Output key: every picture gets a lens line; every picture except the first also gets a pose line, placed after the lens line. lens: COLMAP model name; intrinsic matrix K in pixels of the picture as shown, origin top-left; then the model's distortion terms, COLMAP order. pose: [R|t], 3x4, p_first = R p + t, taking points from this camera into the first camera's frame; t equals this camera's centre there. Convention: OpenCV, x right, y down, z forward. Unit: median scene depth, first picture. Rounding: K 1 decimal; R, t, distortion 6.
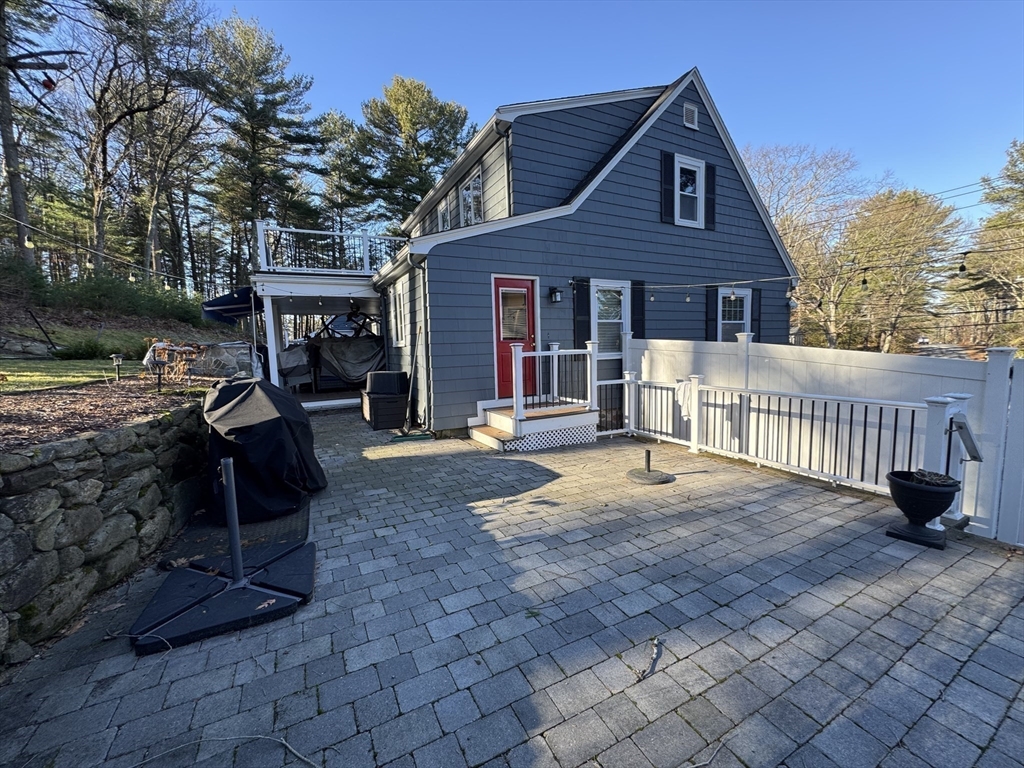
lens RADIAL K [[408.4, 0, 511.8], [0, 408.4, 385.5], [0, 0, 1]] dist [-0.002872, -0.000443]
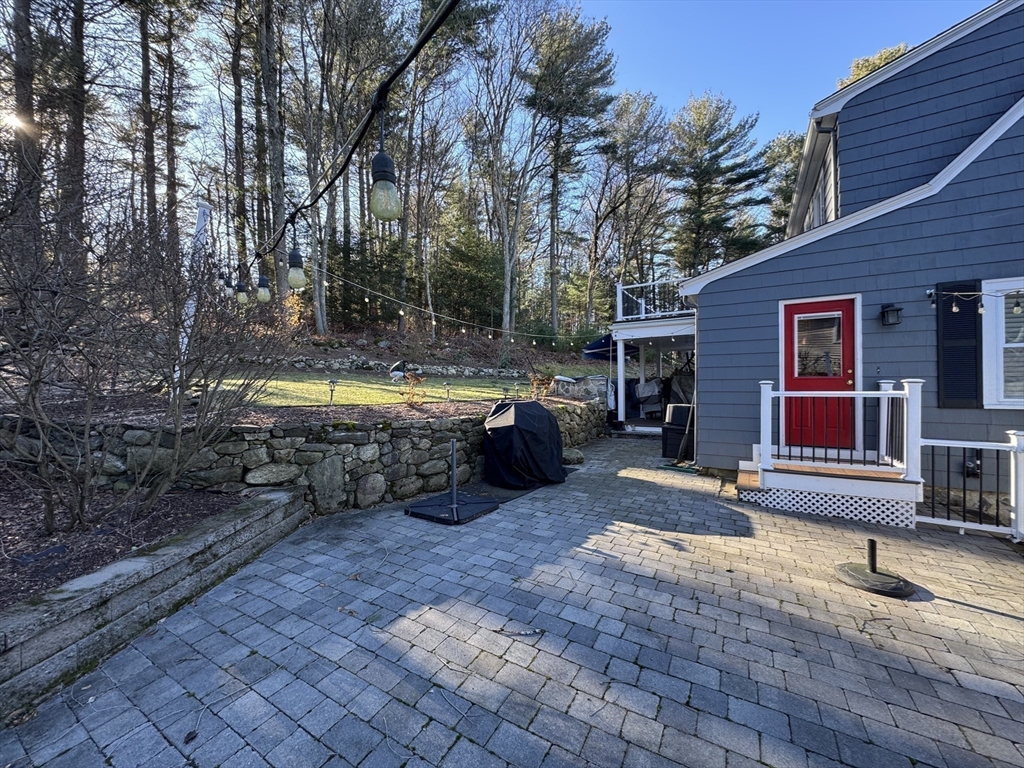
lens RADIAL K [[408.4, 0, 509.4], [0, 408.4, 383.7], [0, 0, 1]] dist [-0.002872, -0.000443]
pose [[0.517866, 0.023289, -0.855145, 0.532362], [-0.090608, 0.995500, -0.027760, -0.025952], [0.850650, 0.091859, 0.517645, 0.090131]]
